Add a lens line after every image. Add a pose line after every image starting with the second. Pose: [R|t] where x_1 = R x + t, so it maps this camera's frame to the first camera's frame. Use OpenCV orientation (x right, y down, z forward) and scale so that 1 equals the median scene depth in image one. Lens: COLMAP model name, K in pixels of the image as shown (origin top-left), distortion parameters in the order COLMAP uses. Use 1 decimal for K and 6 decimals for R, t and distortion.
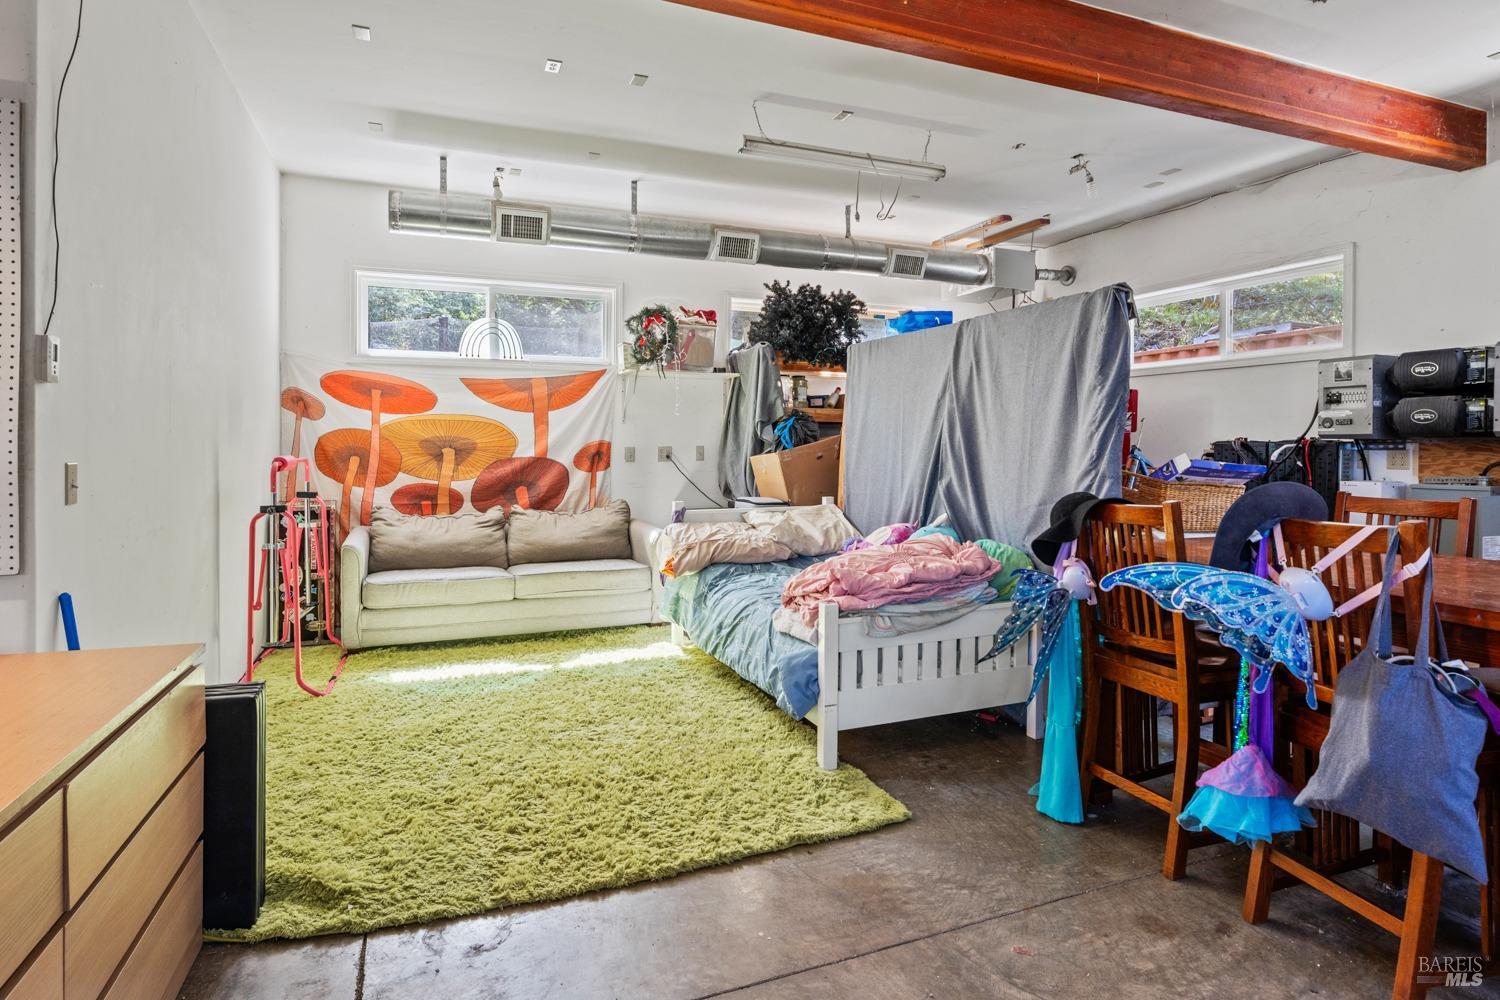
lens RADIAL K [[806.9, 0, 771.9], [0, 806.9, 458.4], [0, 0, 1]] dist [-0.014481, 0.000347]
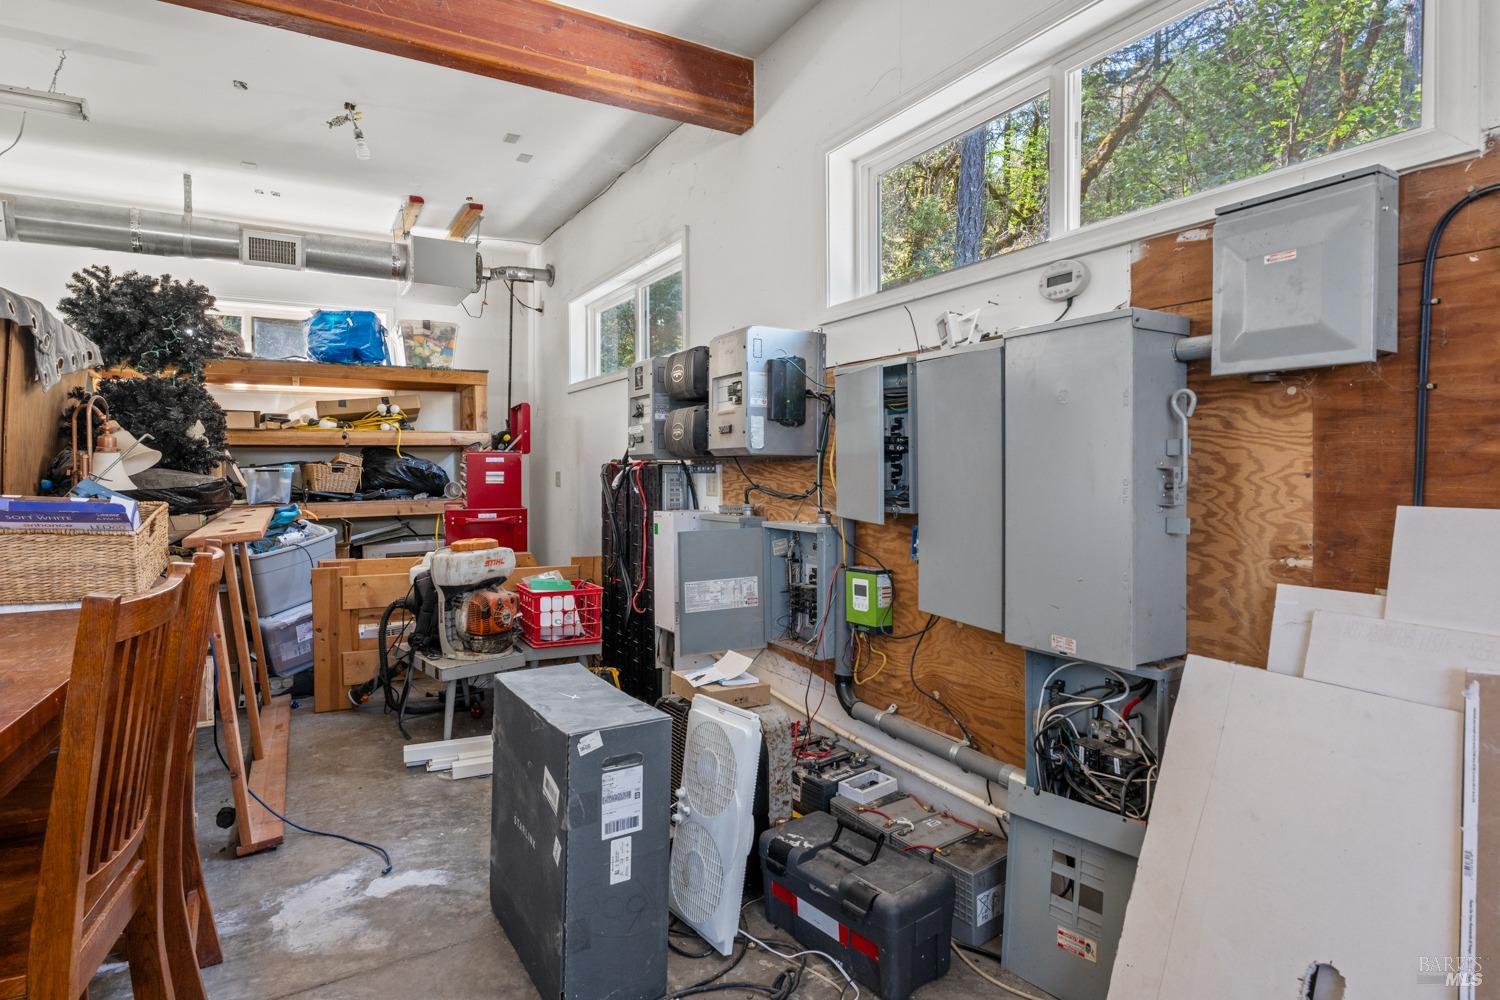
lens RADIAL K [[806.9, 0, 747.6], [0, 806.9, 489.3], [0, 0, 1]] dist [-0.014481, 0.000347]
pose [[0.984882, -0.015912, 0.172493, 0.679272], [0.014613, 0.999854, 0.008800, -0.000291], [-0.172608, -0.006147, 0.984971, 0.165514]]
